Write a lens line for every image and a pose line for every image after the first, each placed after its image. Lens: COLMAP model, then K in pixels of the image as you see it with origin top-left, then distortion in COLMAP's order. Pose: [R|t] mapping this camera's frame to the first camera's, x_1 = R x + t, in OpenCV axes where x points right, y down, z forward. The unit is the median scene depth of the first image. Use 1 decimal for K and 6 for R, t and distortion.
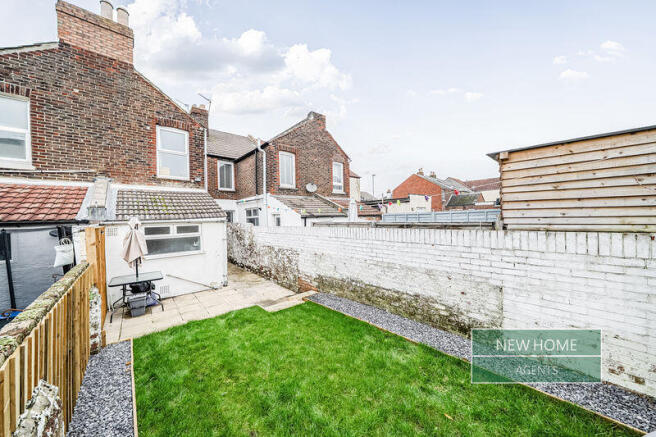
lens RADIAL K [[223.0, 0, 327.1], [0, 223.0, 215.2], [0, 0, 1]] dist [-0.002809, -0.000248]
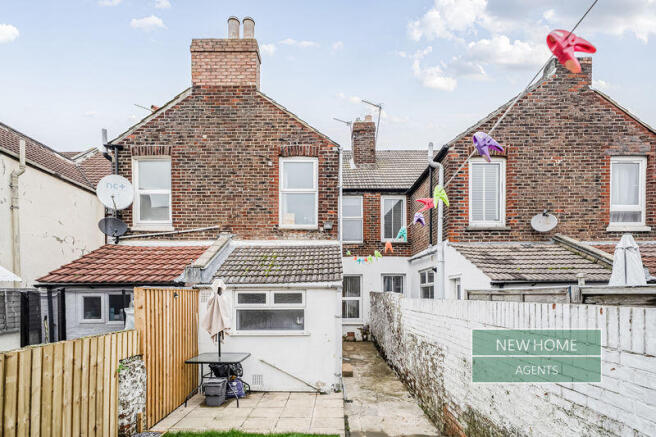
lens RADIAL K [[367.7, 0, 327.7], [0, 367.7, 291.3], [0, 0, 1]] dist [0.006543, 0.000283]
pose [[0.748172, 0.017297, -0.663279, 0.173740], [-0.007319, 0.999814, 0.017817, 0.017026], [0.663465, -0.008476, 0.748160, 0.188302]]
